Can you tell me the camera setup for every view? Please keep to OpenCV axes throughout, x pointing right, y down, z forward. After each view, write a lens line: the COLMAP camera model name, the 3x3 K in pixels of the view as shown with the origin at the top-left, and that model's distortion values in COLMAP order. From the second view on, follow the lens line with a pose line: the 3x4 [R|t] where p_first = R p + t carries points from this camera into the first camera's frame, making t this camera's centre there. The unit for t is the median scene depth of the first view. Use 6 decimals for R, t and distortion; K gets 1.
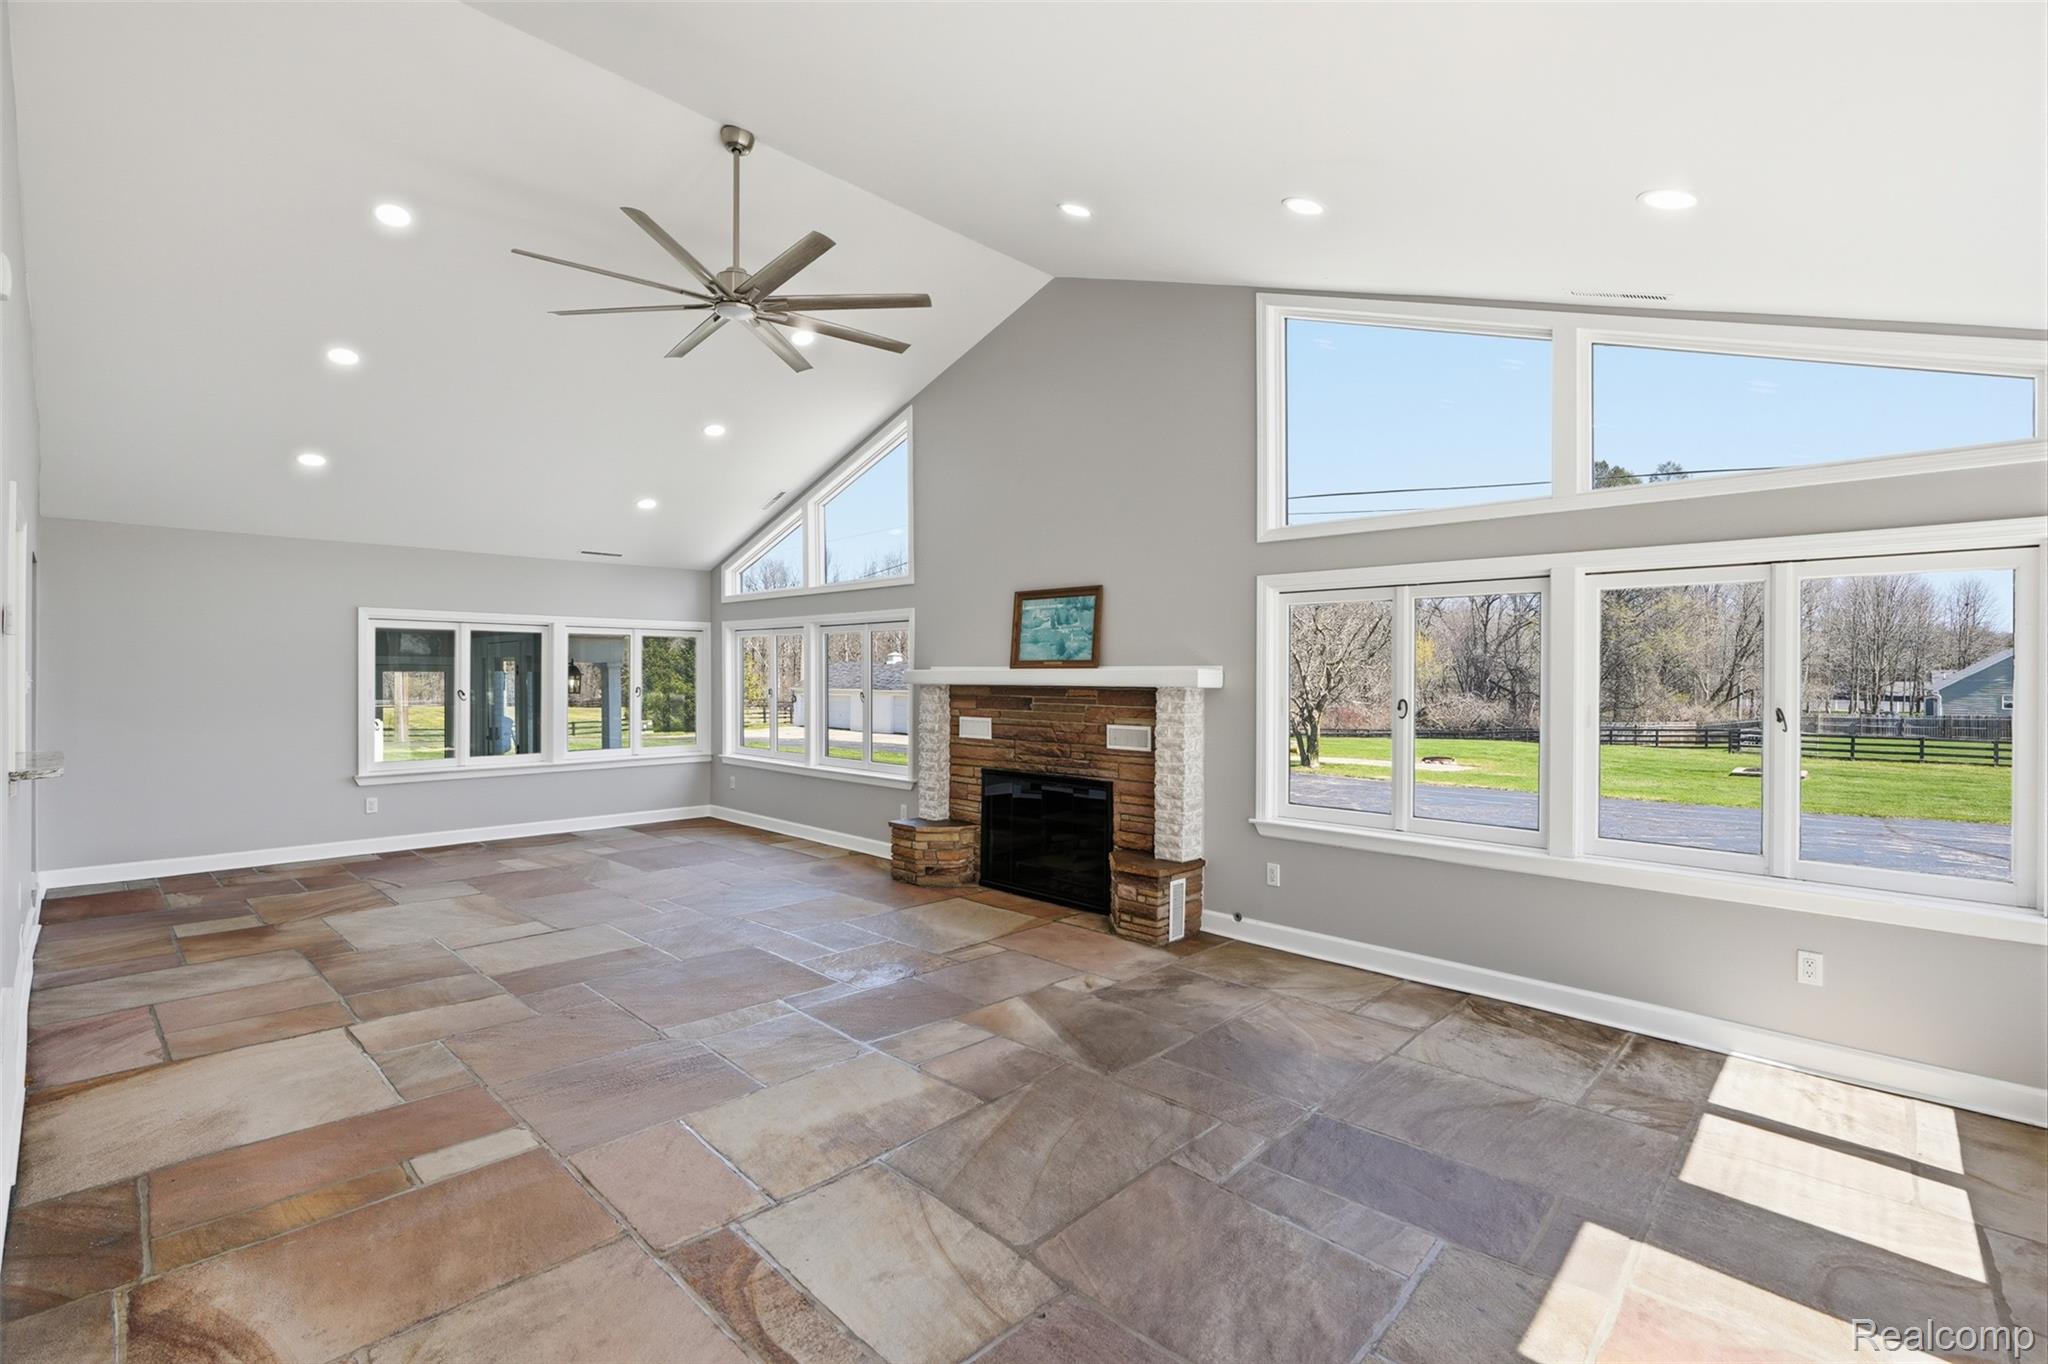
lens RADIAL K [[928.0, 0, 1027.8], [0, 928.0, 679.9], [0, 0, 1]] dist [0.000683, 0.000721]
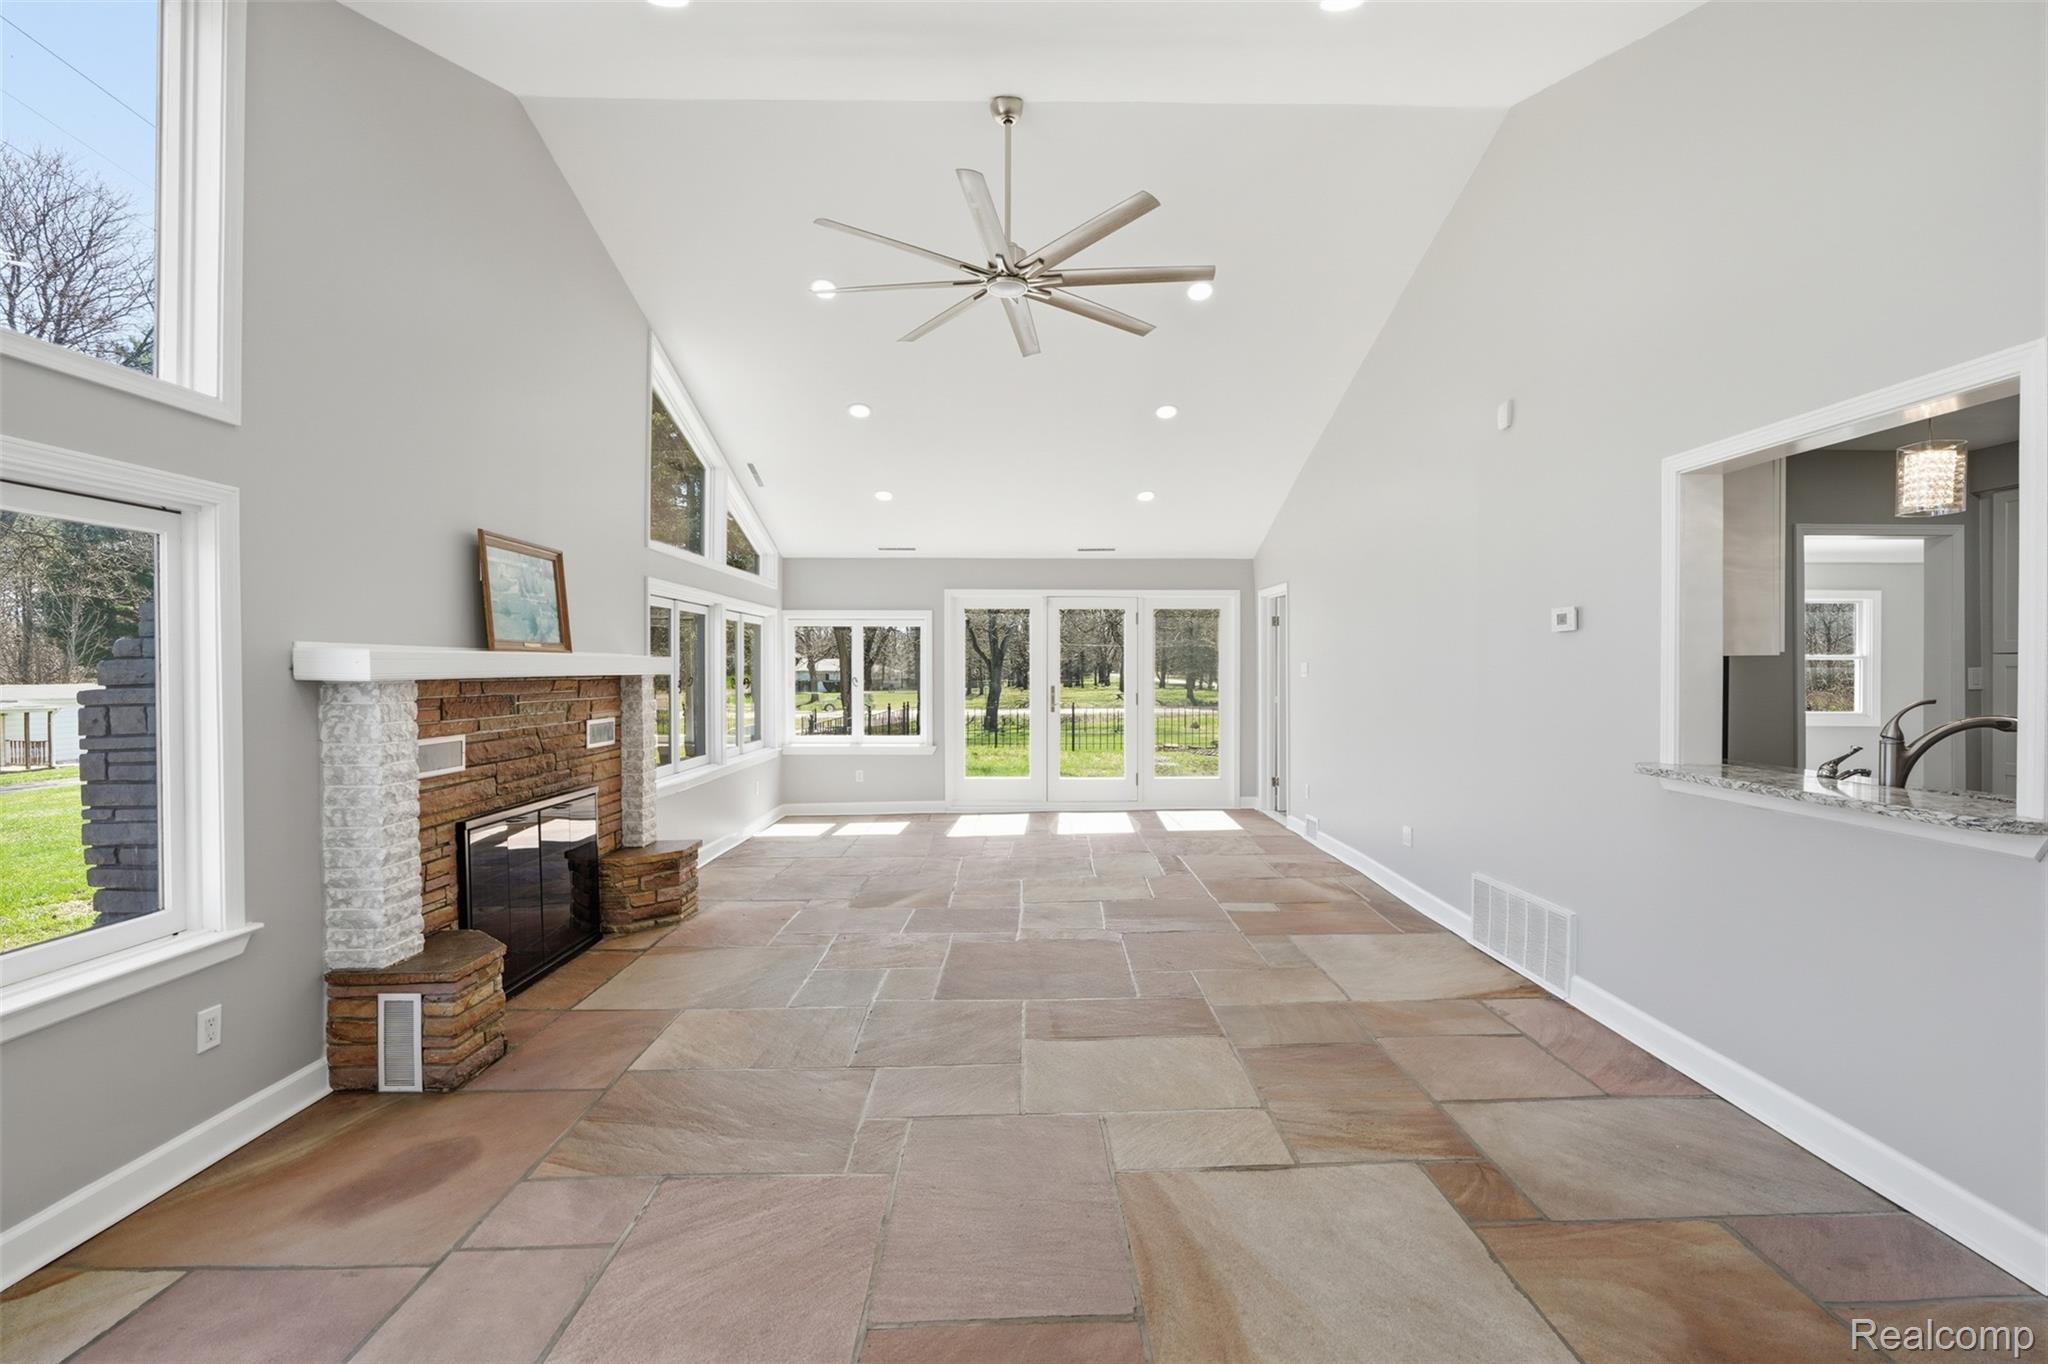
lens RADIAL K [[928.0, 0, 1031.4], [0, 928.0, 674.5], [0, 0, 1]] dist [0.000683, 0.000721]
pose [[-0.702171, -0.007630, 0.711967, -0.903433], [0.002412, 0.999911, 0.013095, -0.005094], [-0.712004, 0.010912, -0.702091, 1.465044]]
